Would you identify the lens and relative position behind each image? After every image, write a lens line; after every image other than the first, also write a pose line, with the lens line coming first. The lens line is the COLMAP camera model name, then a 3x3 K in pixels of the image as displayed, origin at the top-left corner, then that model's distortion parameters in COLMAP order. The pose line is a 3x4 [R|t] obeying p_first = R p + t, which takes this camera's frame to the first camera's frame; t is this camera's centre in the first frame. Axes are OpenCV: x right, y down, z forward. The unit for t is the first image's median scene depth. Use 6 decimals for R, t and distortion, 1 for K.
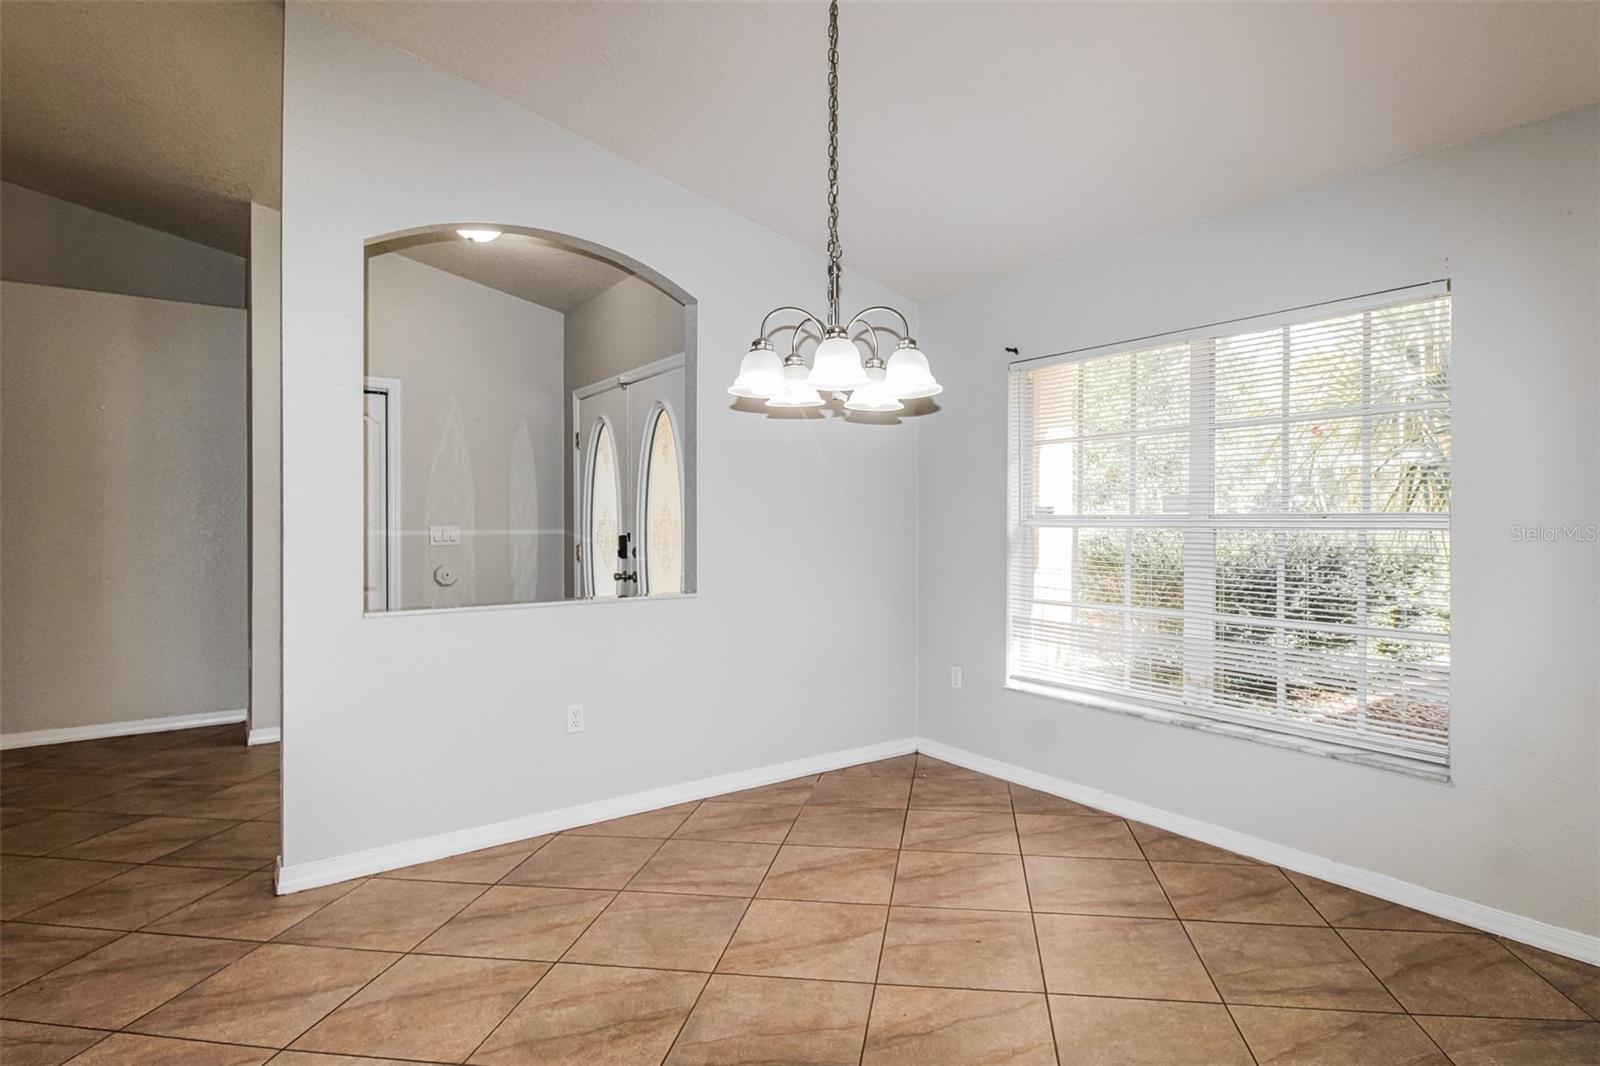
lens RADIAL K [[833.1, 0, 848.5], [0, 833.1, 540.5], [0, 0, 1]] dist [-0.021630, -0.001140]
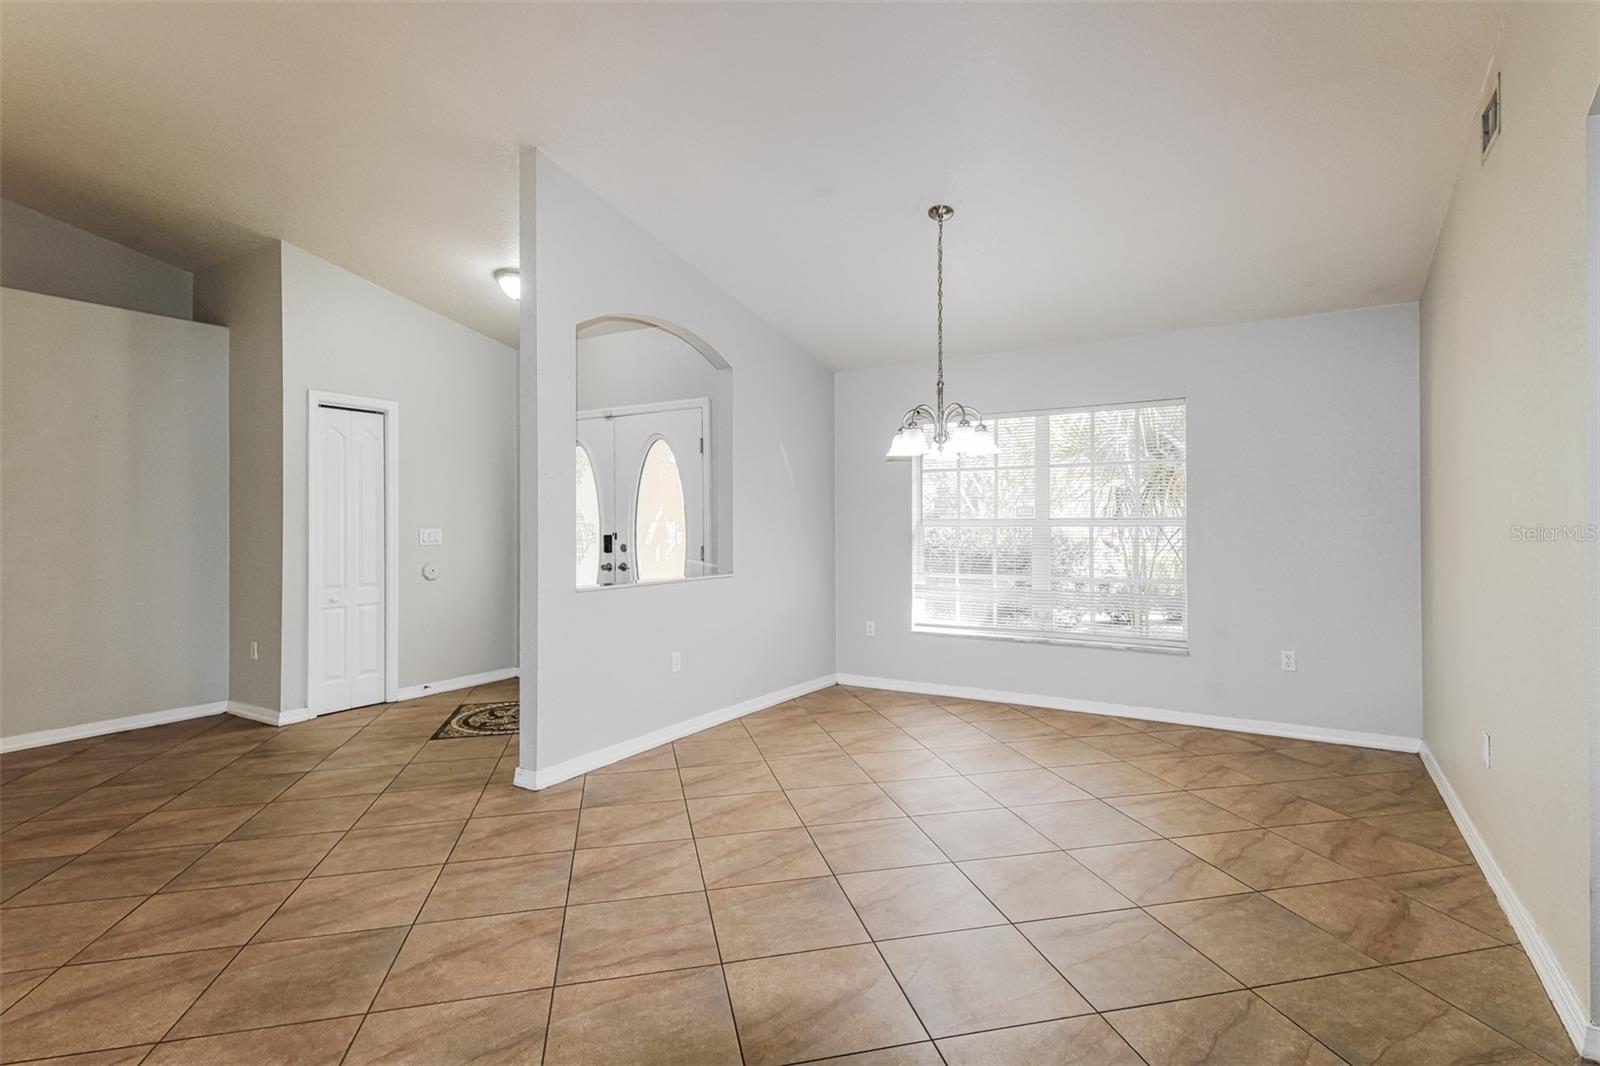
lens RADIAL K [[793.1, 0, 800.0], [0, 793.1, 533.0], [0, 0, 1]] dist [0.004487, -0.000568]
pose [[0.937002, -0.007312, 0.349247, -0.505257], [0.012018, 0.999864, -0.011310, 0.010111], [-0.349116, 0.014795, 0.936963, -0.290212]]
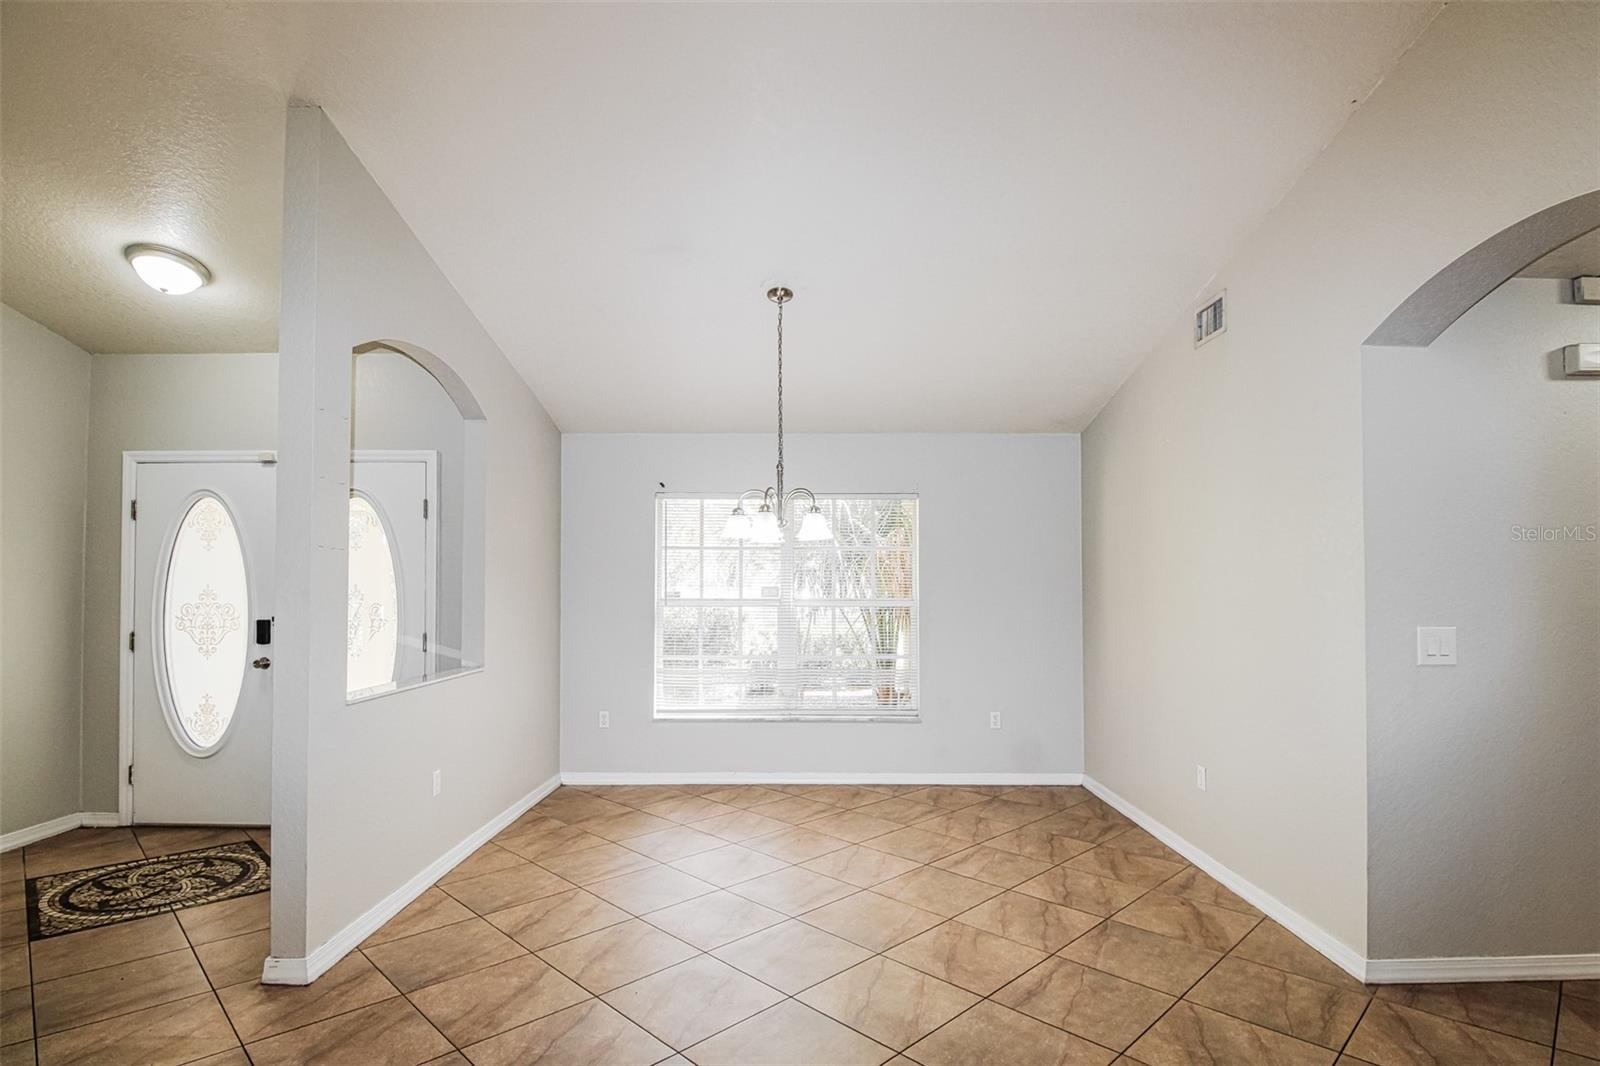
lens RADIAL K [[813.9, 0, 801.8], [0, 813.9, 572.6], [0, 0, 1]] dist [0.022830, -0.044518]
pose [[0.614279, 0.022242, 0.788775, -0.756817], [0.020122, 0.998836, -0.043836, -0.007964], [-0.788832, 0.042799, 0.613117, -0.066289]]
